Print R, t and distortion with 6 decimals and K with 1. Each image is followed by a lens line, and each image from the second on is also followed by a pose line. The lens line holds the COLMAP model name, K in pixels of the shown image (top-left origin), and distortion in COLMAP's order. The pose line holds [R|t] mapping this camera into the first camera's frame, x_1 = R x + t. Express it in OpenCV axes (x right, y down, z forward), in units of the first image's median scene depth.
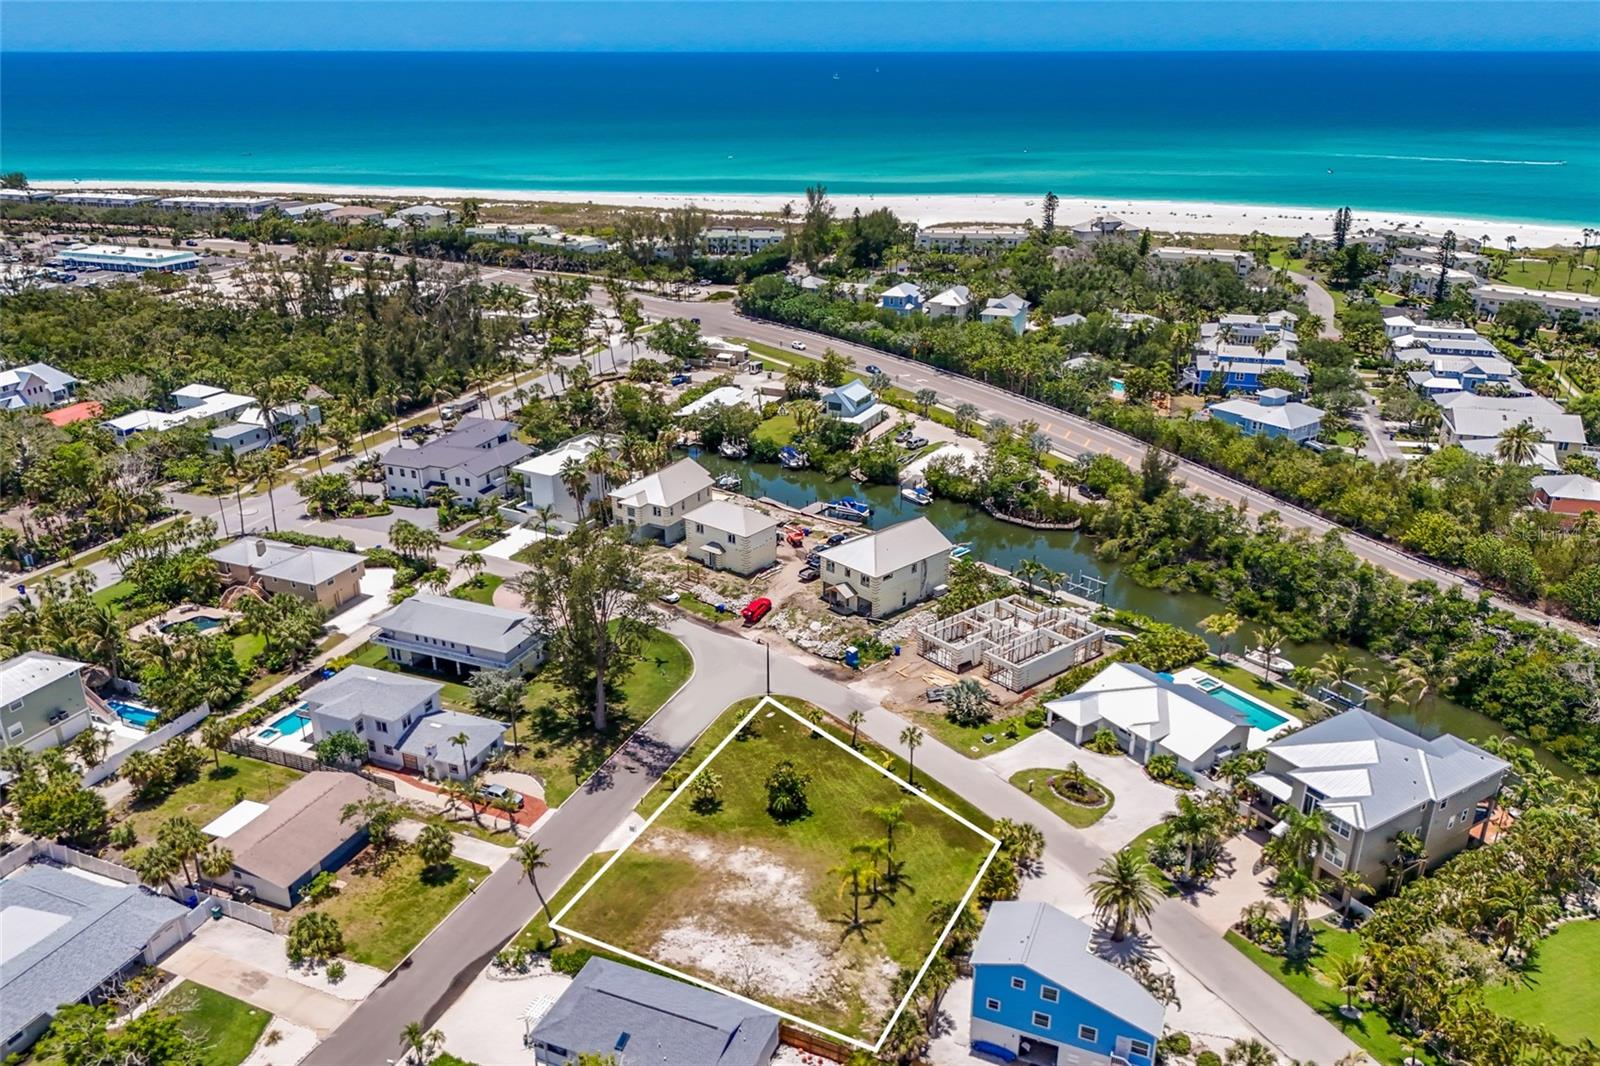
lens RADIAL K [[1192.4, 0, 803.6], [0, 1192.4, 545.4], [0, 0, 1]] dist [0.055802, -0.078366]
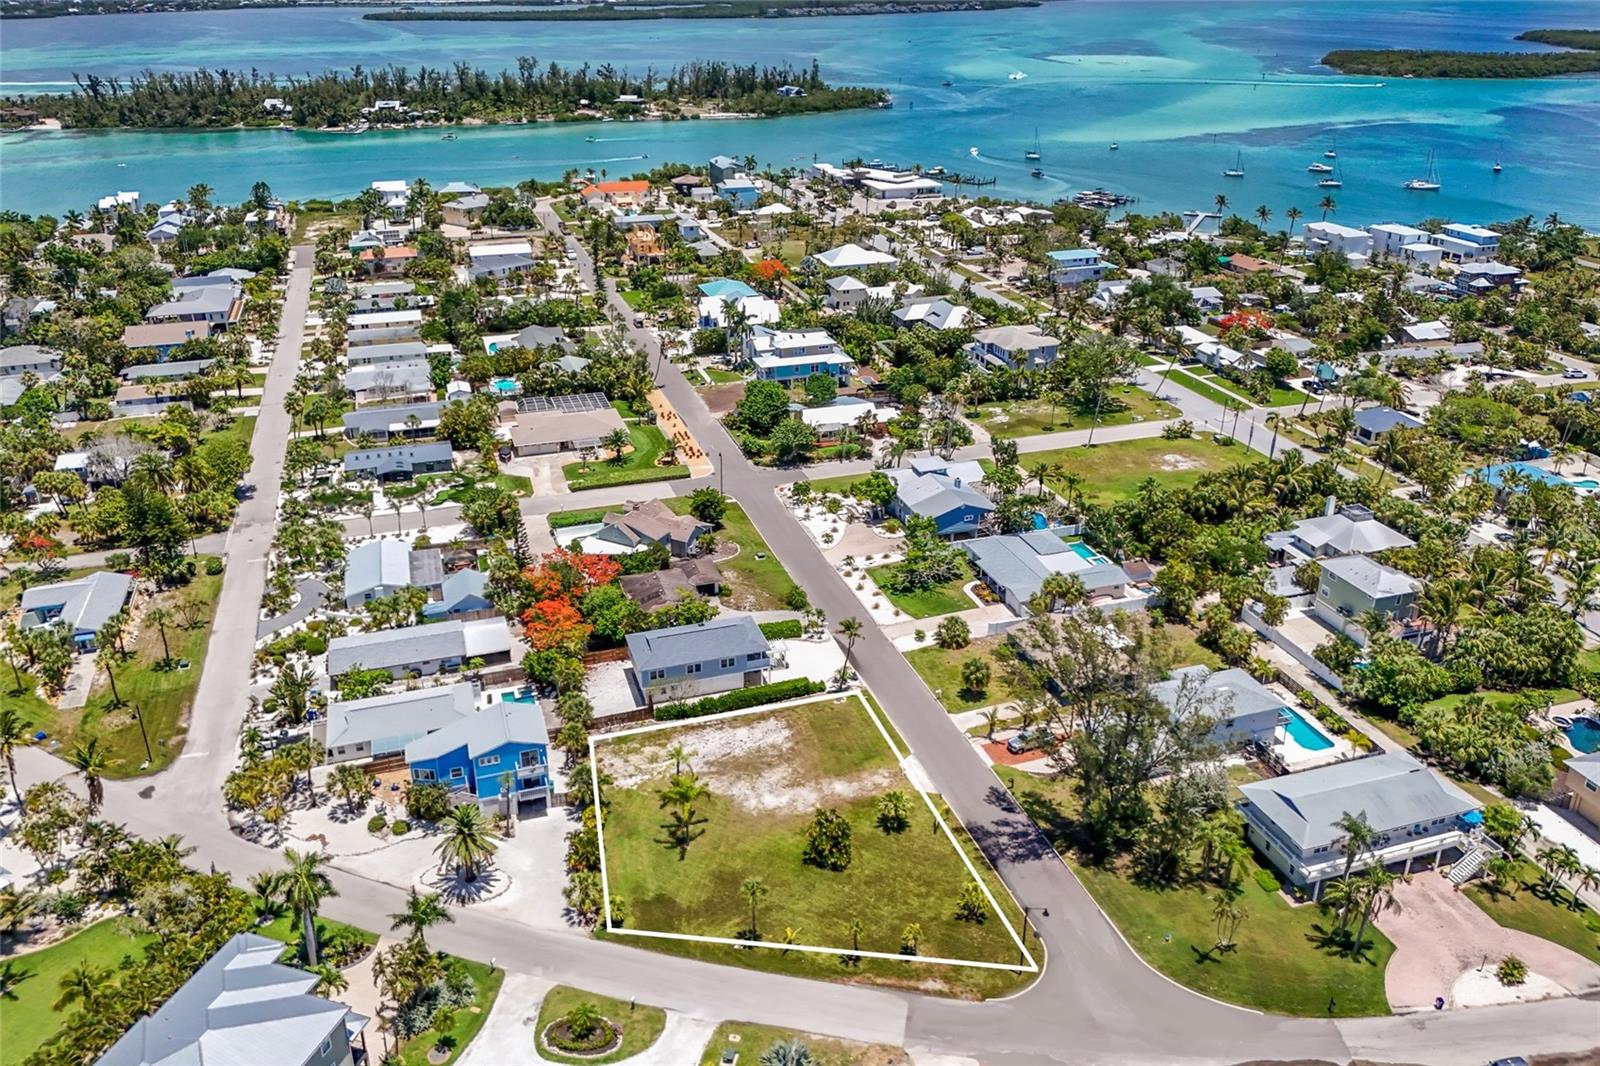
lens RADIAL K [[1192.4, 0, 792.8], [0, 1192.4, 547.2], [0, 0, 1]] dist [0.055802, -0.078366]
pose [[-0.766507, 0.278866, -0.578533, 0.362469], [-0.245079, 0.705637, 0.664841, -0.430780], [0.593636, 0.651392, -0.472531, 0.921538]]
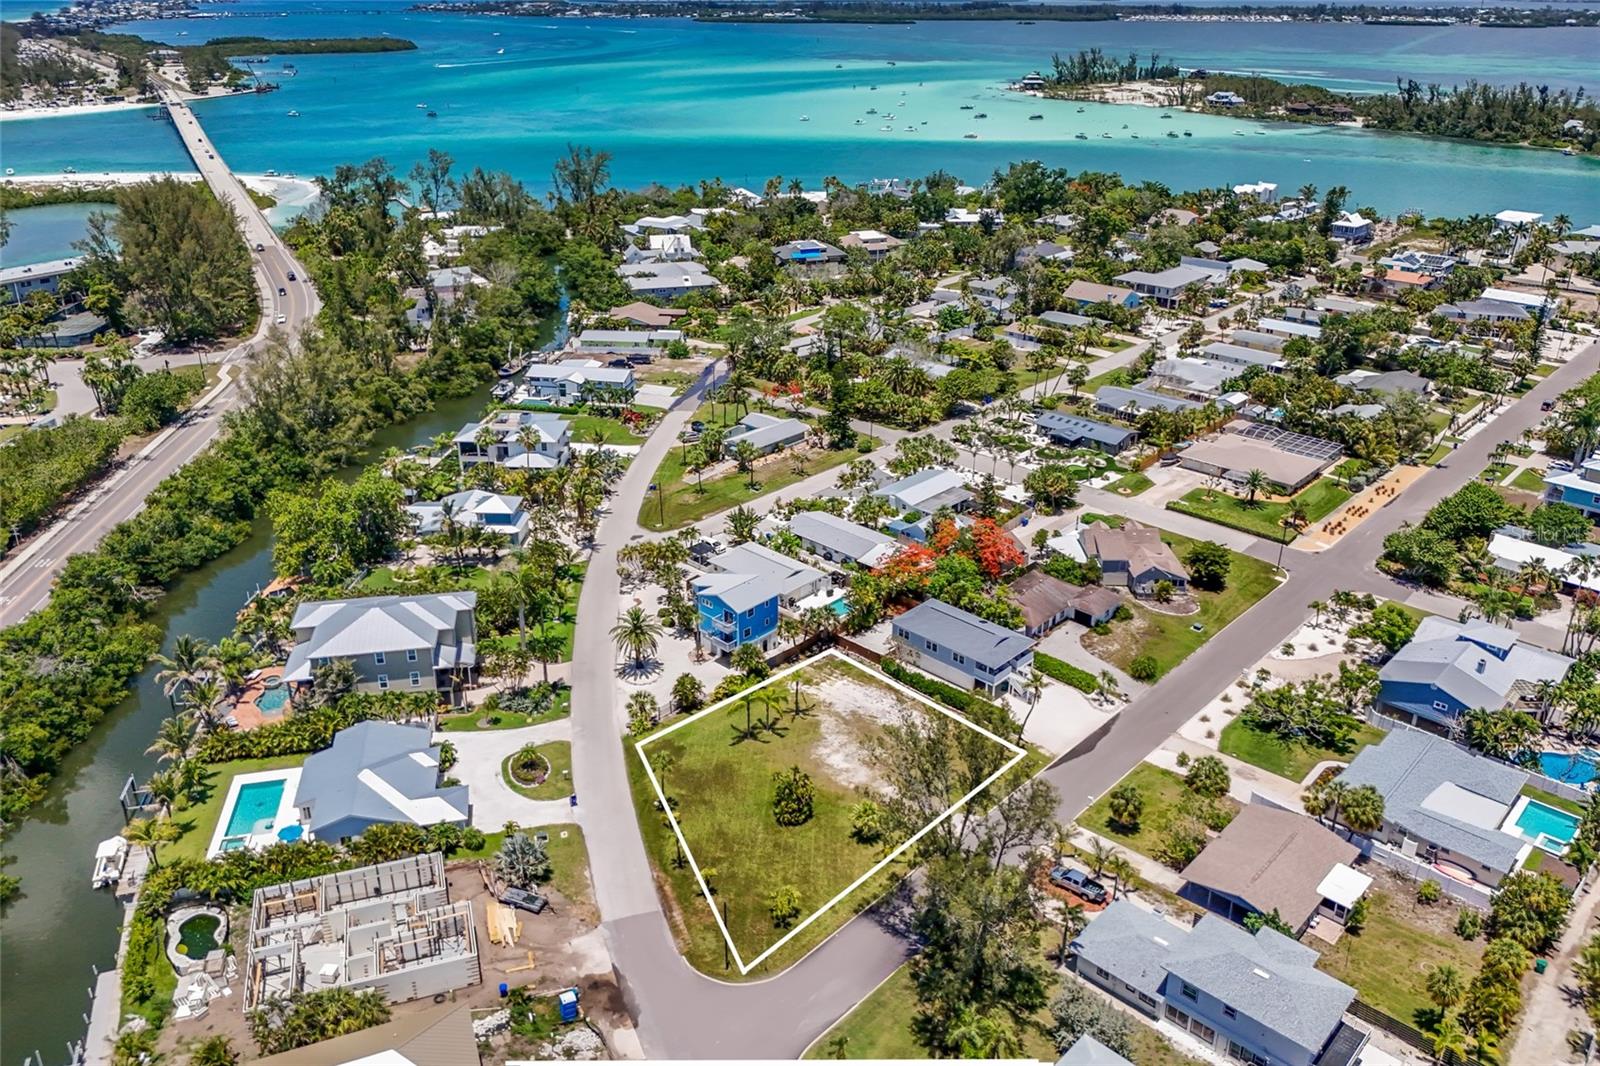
lens RADIAL K [[1192.4, 0, 789.6], [0, 1192.4, 520.8], [0, 0, 1]] dist [0.055802, -0.078366]
pose [[-0.928470, -0.151872, 0.338936, -0.231600], [0.142452, 0.697165, 0.702616, -0.490742], [-0.343002, 0.700640, -0.625663, 1.058782]]
